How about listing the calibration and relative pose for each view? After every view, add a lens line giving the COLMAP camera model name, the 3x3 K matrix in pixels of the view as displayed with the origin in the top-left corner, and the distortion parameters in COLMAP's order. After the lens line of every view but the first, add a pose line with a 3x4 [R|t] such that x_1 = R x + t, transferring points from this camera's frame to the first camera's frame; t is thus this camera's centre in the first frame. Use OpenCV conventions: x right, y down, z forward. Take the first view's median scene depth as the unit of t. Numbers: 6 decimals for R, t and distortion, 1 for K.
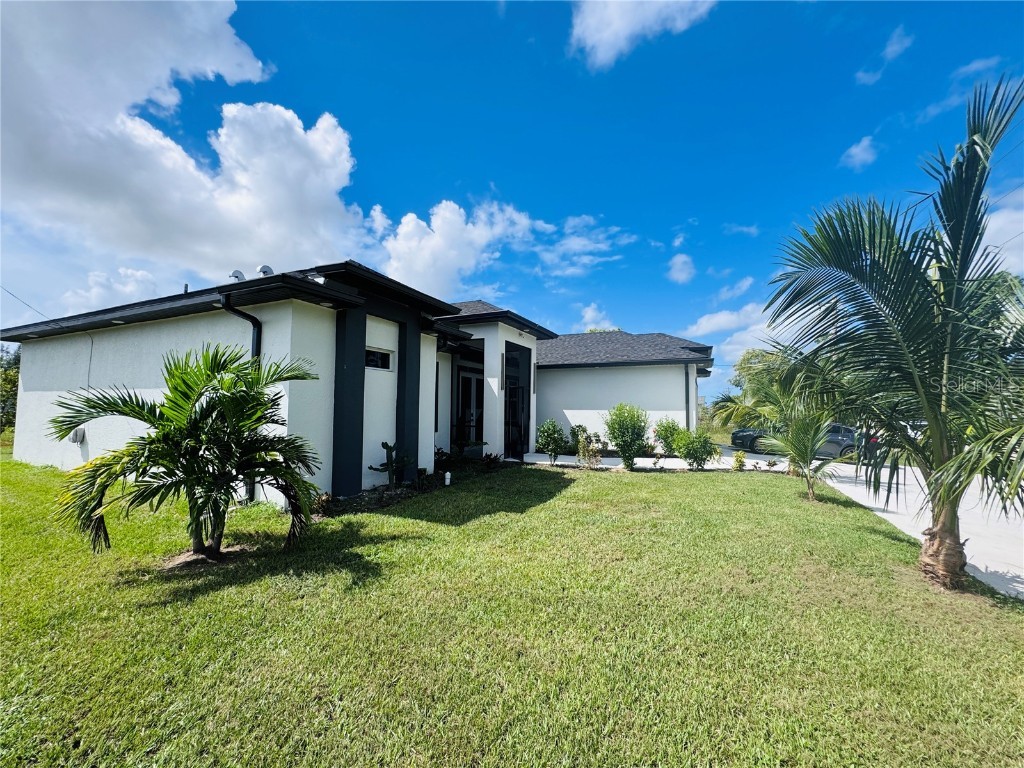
lens RADIAL K [[407.7, 0, 512.0], [0, 407.7, 384.0], [0, 0, 1]] dist [-0.003069, -0.000167]
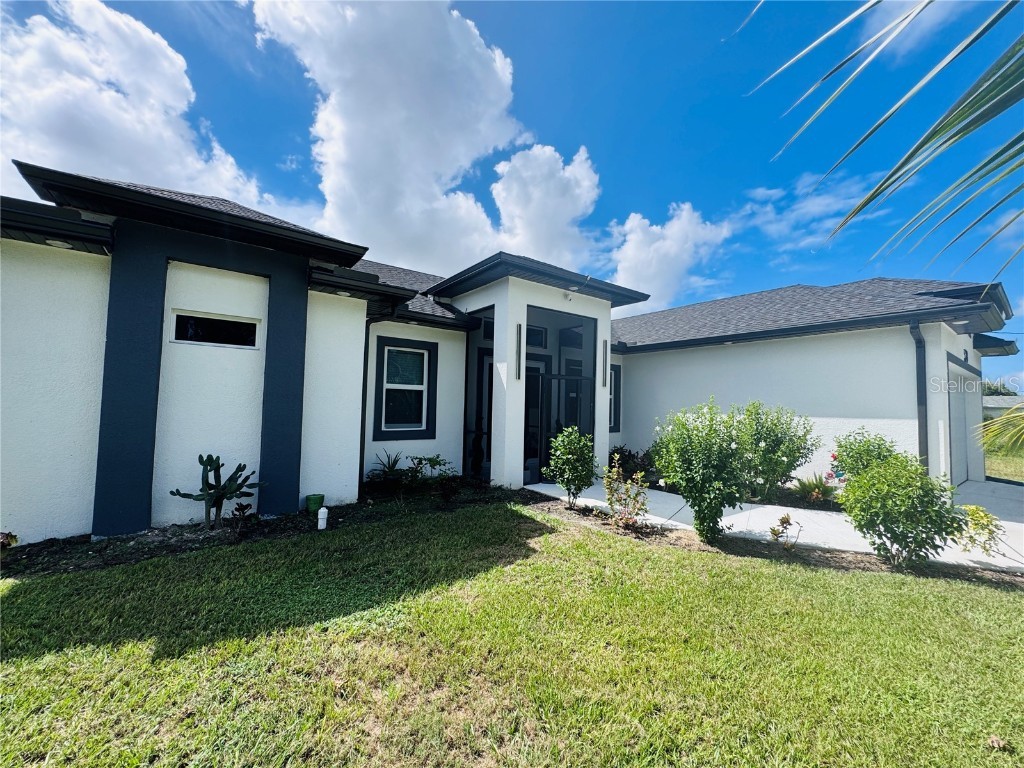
lens RADIAL K [[415.7, 0, 512.0], [0, 415.7, 384.0], [0, 0, 1]] dist [-0.002199, -0.000141]
pose [[0.883731, -0.014209, -0.467780, 0.236200], [0.011885, 0.999898, -0.007918, 0.021943], [0.467845, 0.001437, 0.883810, 0.347768]]
